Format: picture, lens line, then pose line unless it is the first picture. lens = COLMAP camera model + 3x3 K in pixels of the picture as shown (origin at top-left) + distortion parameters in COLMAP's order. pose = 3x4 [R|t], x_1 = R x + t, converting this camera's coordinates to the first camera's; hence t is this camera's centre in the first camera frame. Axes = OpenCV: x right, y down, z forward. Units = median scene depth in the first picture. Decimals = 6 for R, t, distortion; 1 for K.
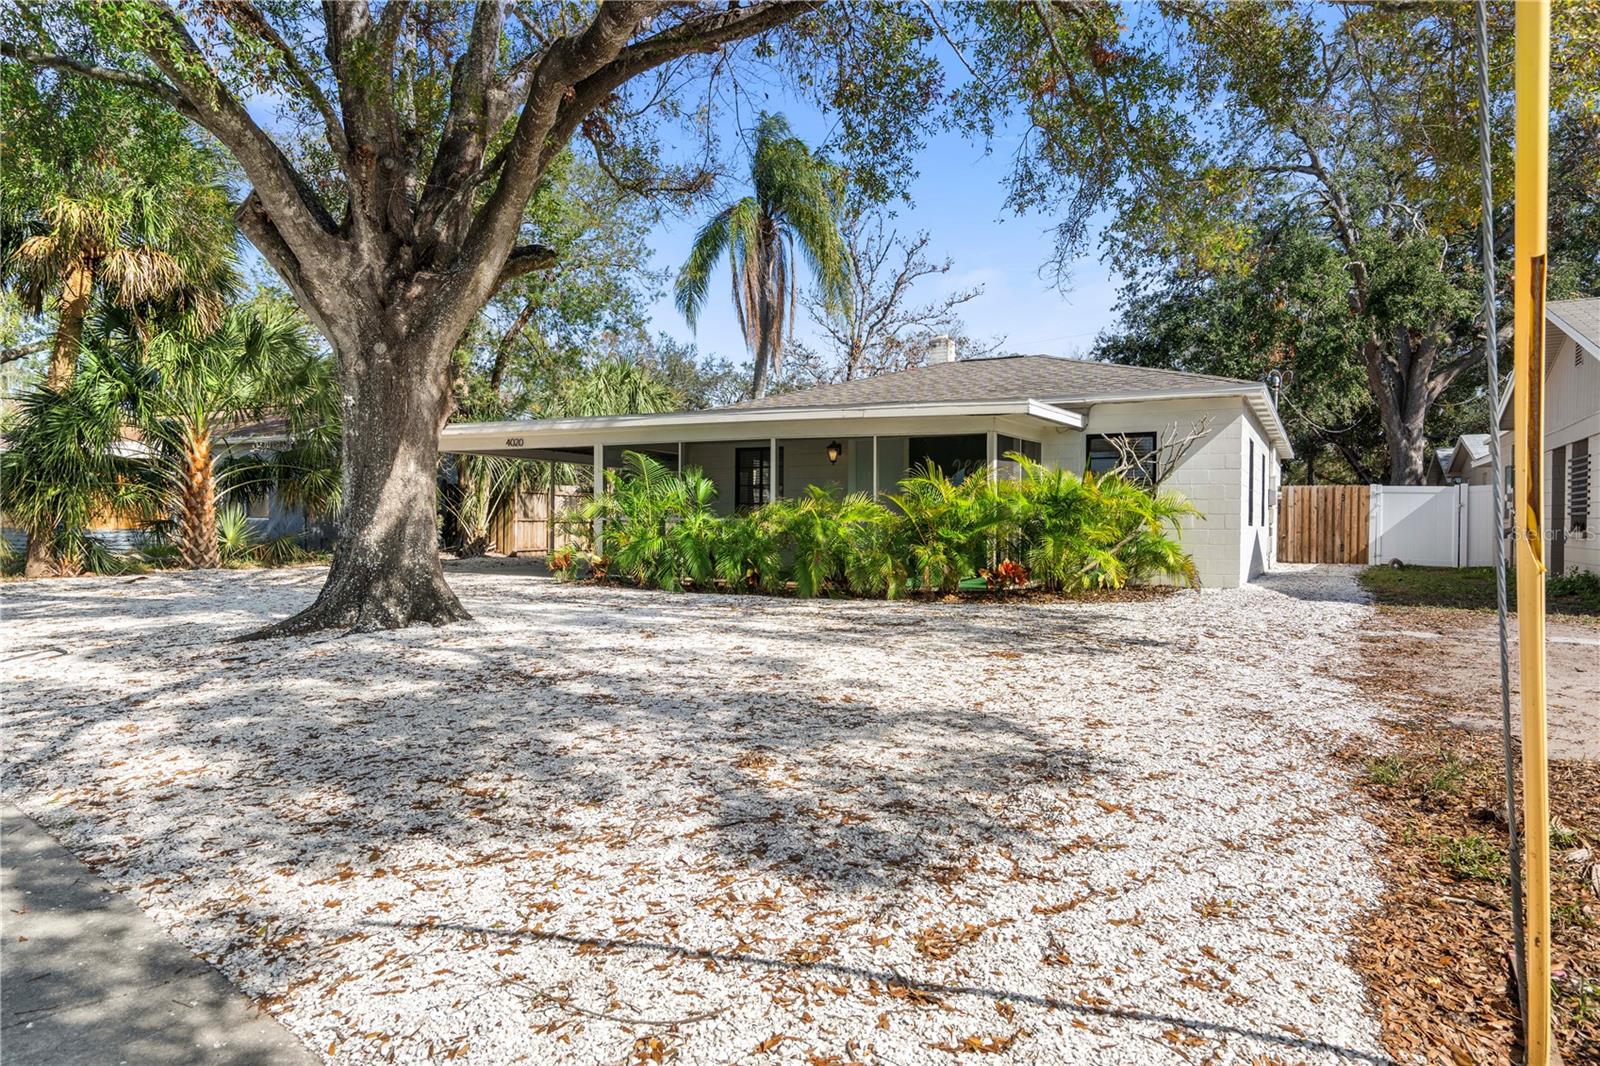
lens RADIAL K [[950.7, 0, 794.6], [0, 950.7, 531.6], [0, 0, 1]] dist [0.002742, 0.000206]
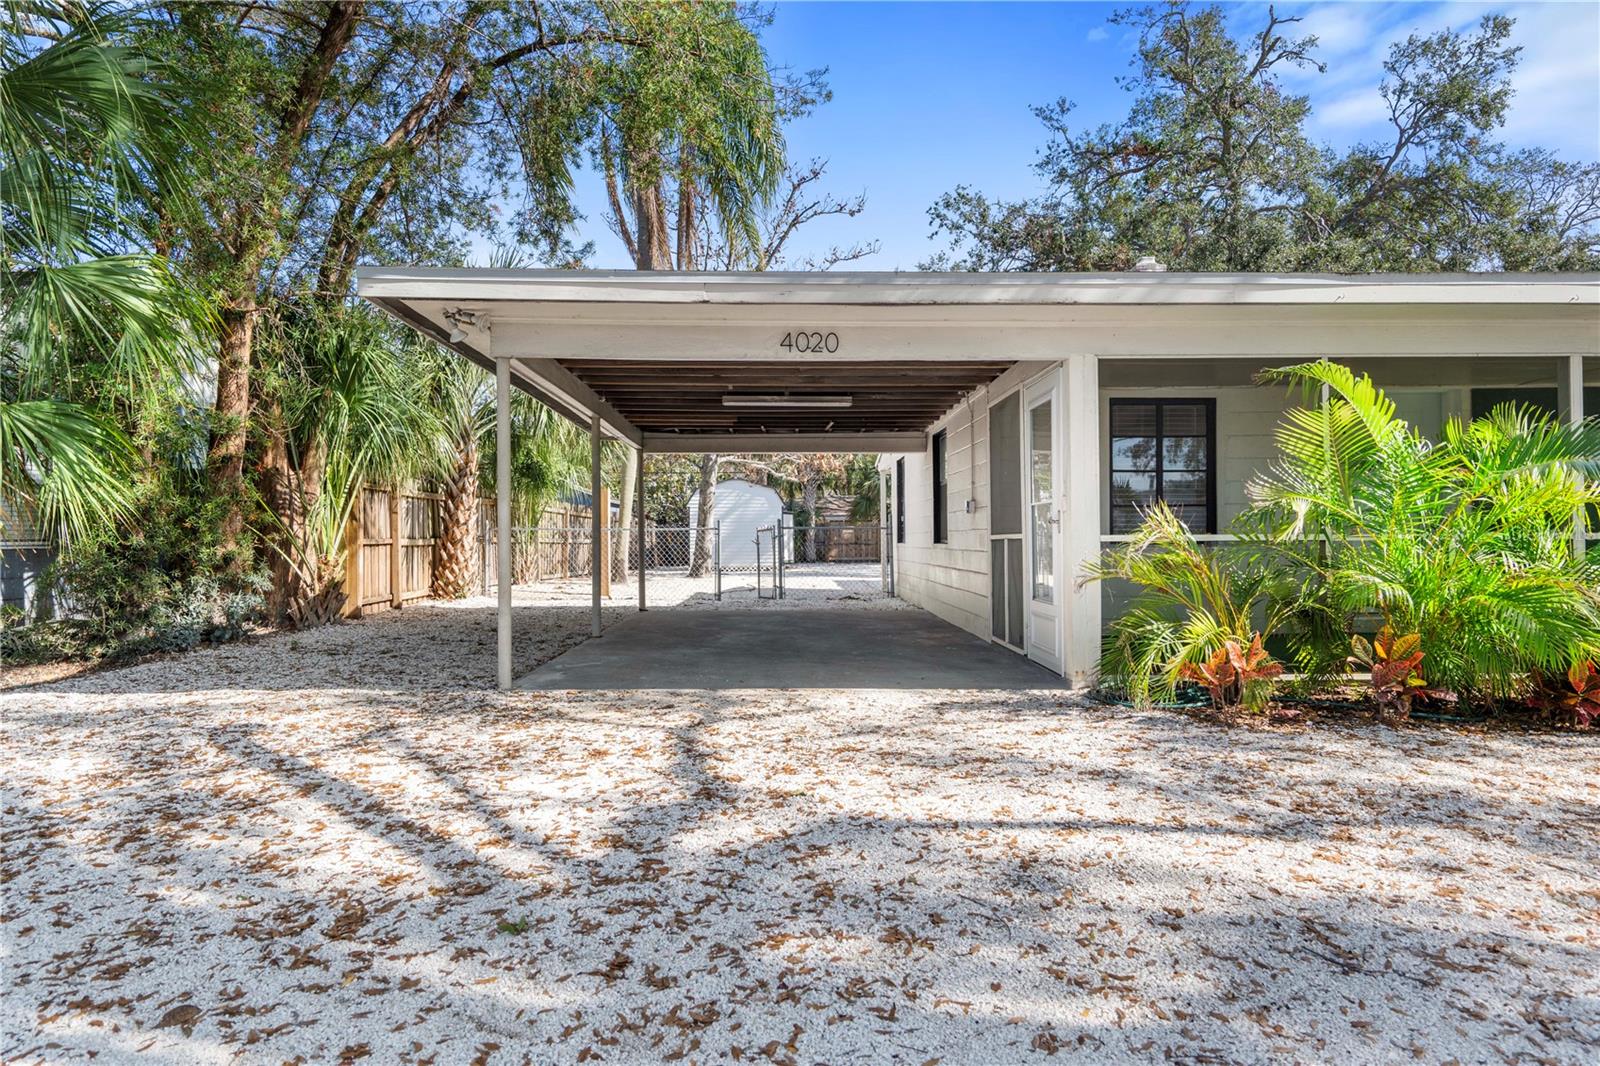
lens RADIAL K [[950.7, 0, 791.7], [0, 950.7, 534.9], [0, 0, 1]] dist [0.002742, 0.000206]
pose [[0.875204, -0.010840, 0.483633, -0.474427], [0.019707, 0.999718, -0.013255, -0.010046], [-0.483353, 0.021132, 0.875171, 0.651110]]
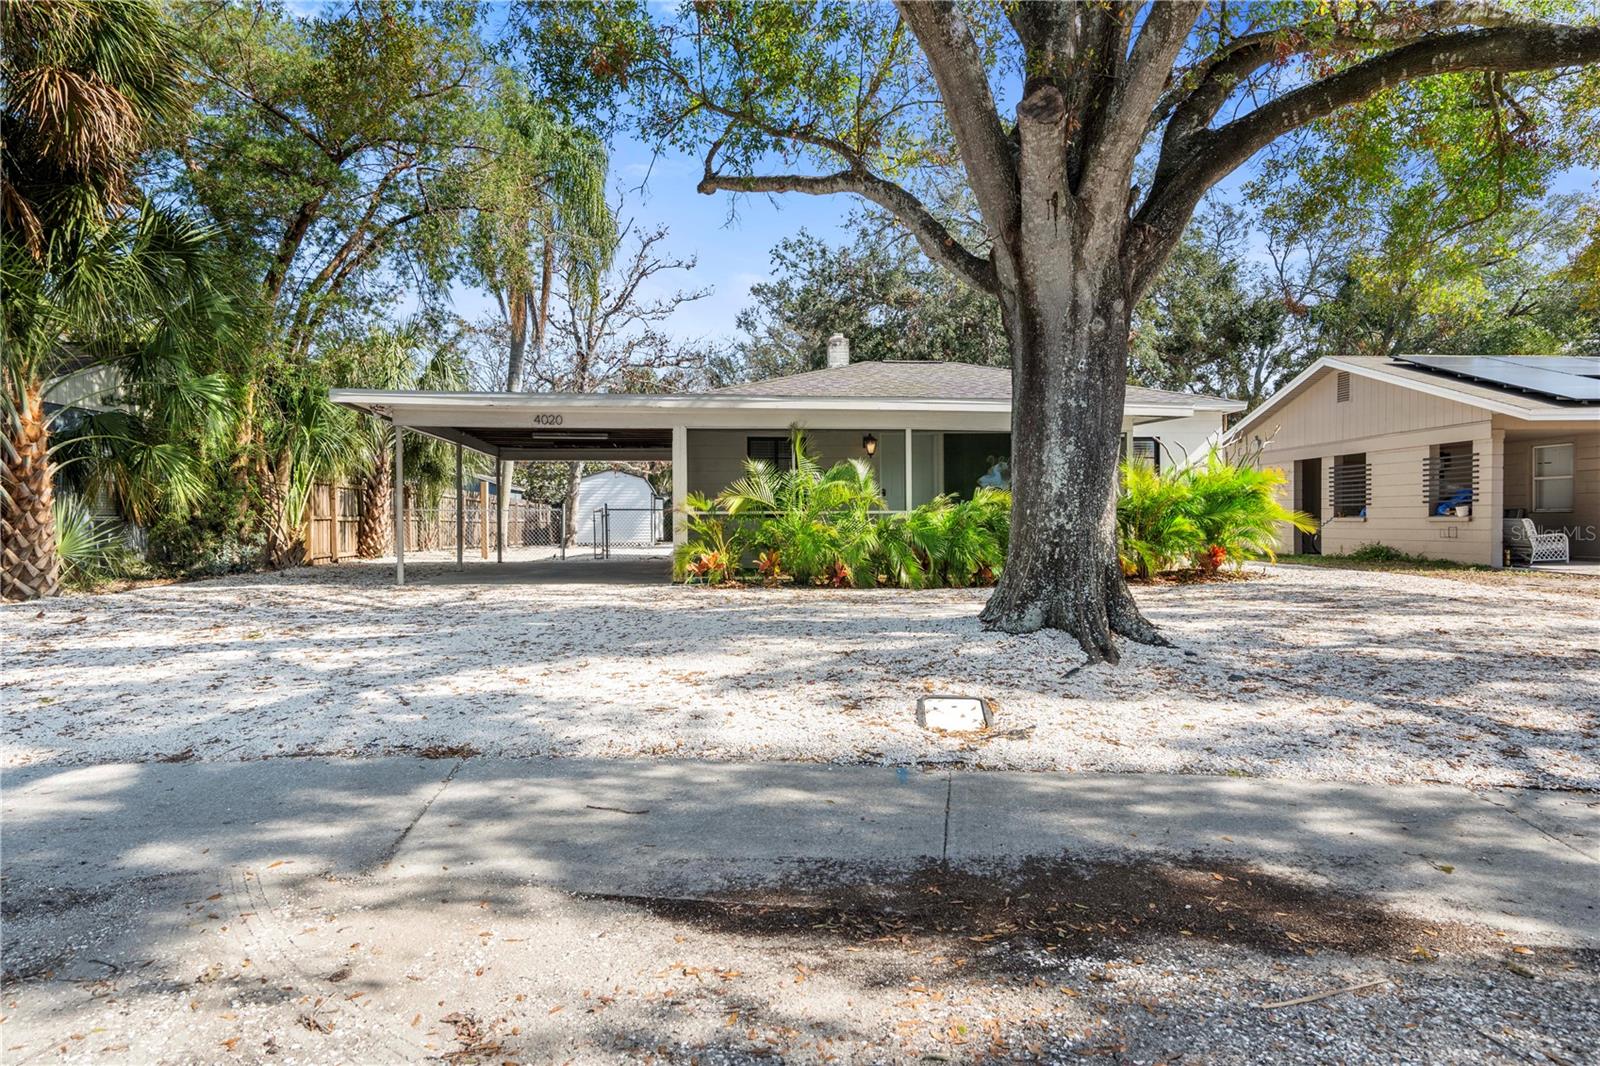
lens RADIAL K [[950.7, 0, 791.2], [0, 950.7, 533.8], [0, 0, 1]] dist [0.002742, 0.000206]
pose [[0.836604, -0.018350, 0.547501, -0.552353], [0.019575, 0.999802, 0.003598, 0.005217], [-0.547459, 0.007707, 0.836797, 0.200949]]
